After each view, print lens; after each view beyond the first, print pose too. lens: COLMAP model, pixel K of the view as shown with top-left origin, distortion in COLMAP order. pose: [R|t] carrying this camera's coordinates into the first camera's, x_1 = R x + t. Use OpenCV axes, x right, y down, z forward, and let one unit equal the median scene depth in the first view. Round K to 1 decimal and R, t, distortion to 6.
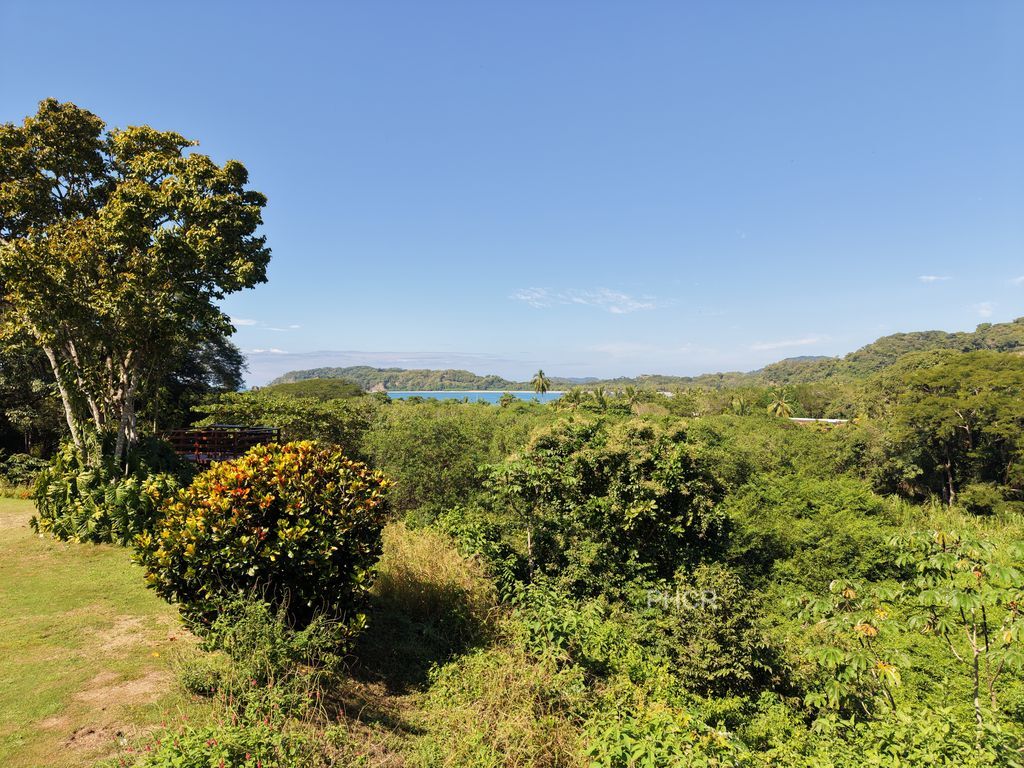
lens RADIAL K [[712.8, 0, 512.0], [0, 712.8, 384.0], [0, 0, 1]] dist [0.005053, 0.000052]
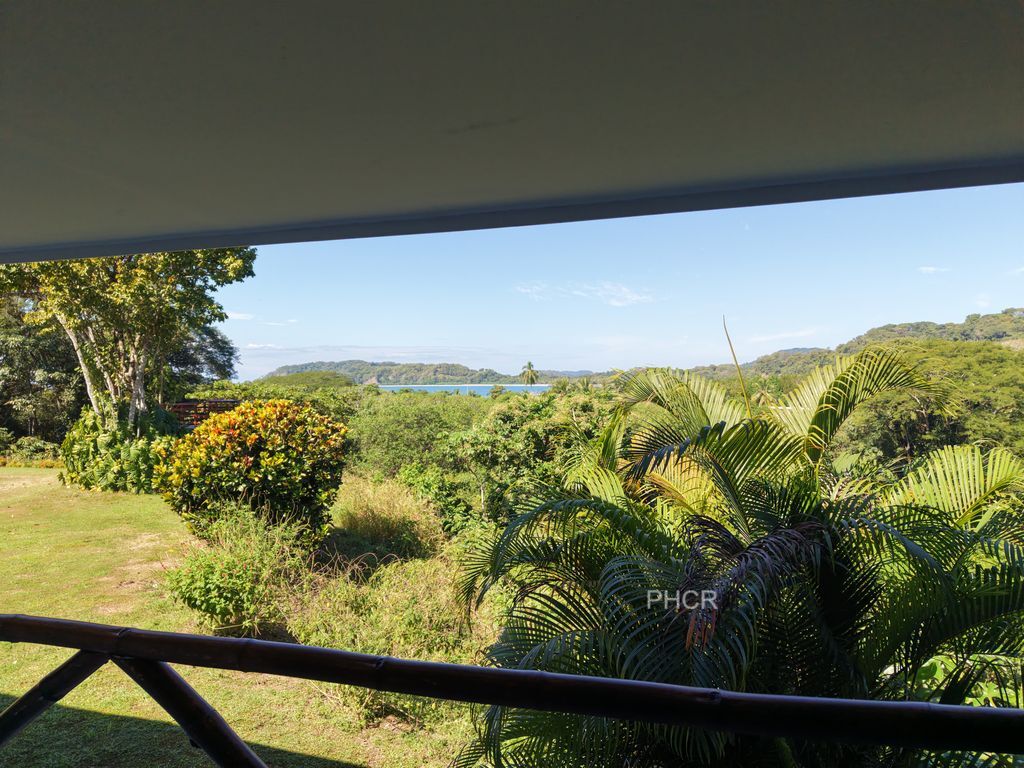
lens RADIAL K [[712.8, 0, 512.0], [0, 712.8, 384.0], [0, 0, 1]] dist [0.005053, 0.000052]
pose [[0.999941, -0.005939, 0.009112, 0.083885], [0.005853, 0.999939, 0.009384, 0.031229], [-0.009167, -0.009330, 0.999914, -0.217488]]
